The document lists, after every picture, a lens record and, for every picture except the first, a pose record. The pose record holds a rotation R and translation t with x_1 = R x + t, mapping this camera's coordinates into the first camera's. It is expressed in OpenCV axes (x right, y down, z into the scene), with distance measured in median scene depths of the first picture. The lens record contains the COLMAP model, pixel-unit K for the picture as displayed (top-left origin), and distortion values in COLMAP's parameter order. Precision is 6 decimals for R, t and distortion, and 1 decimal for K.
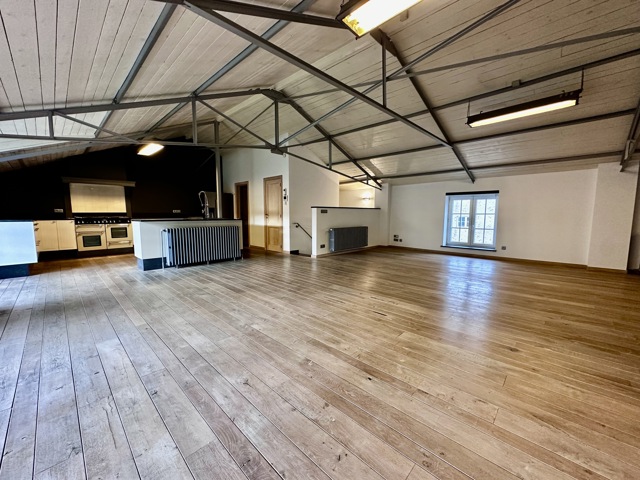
lens RADIAL K [[255.5, 0, 319.3], [0, 255.5, 240.6], [0, 0, 1]] dist [-0.004952, 0.000500]
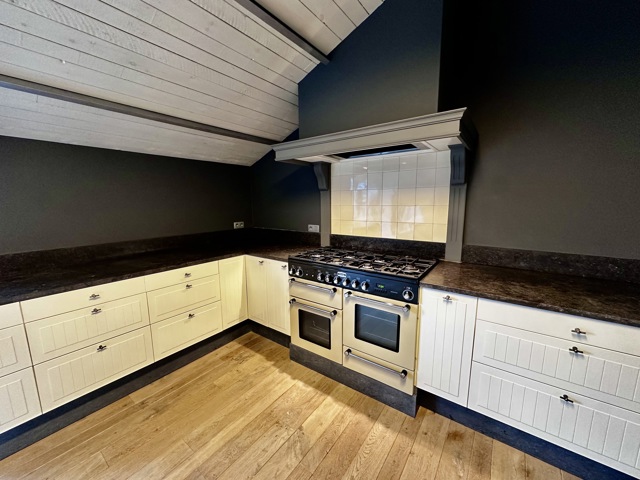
lens RADIAL K [[255.5, 0, 319.3], [0, 255.5, 240.6], [0, 0, 1]] dist [-0.004952, 0.000500]
pose [[0.131838, 0.158113, -0.978580, -0.560186], [-0.095520, 0.984629, 0.146222, -0.157826], [0.986658, 0.074197, 0.144914, 0.918314]]
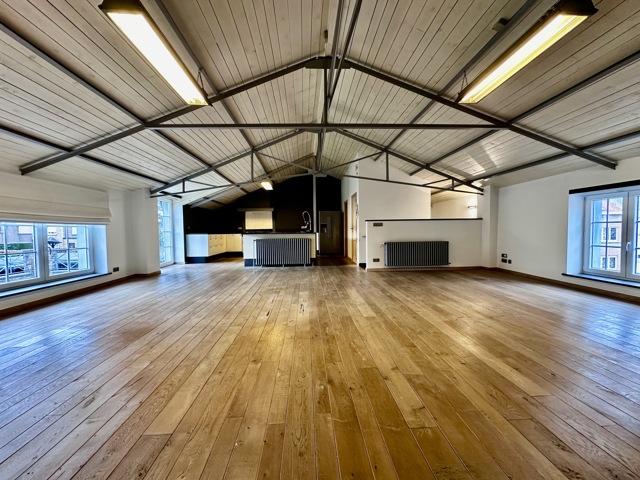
lens RADIAL K [[255.5, 0, 319.3], [0, 255.5, 240.6], [0, 0, 1]] dist [-0.004952, 0.000500]
pose [[0.728974, 0.016643, -0.684339, 0.501880], [-0.056175, 0.997787, -0.035574, -0.005309], [0.682233, 0.064375, 0.728295, 0.128782]]
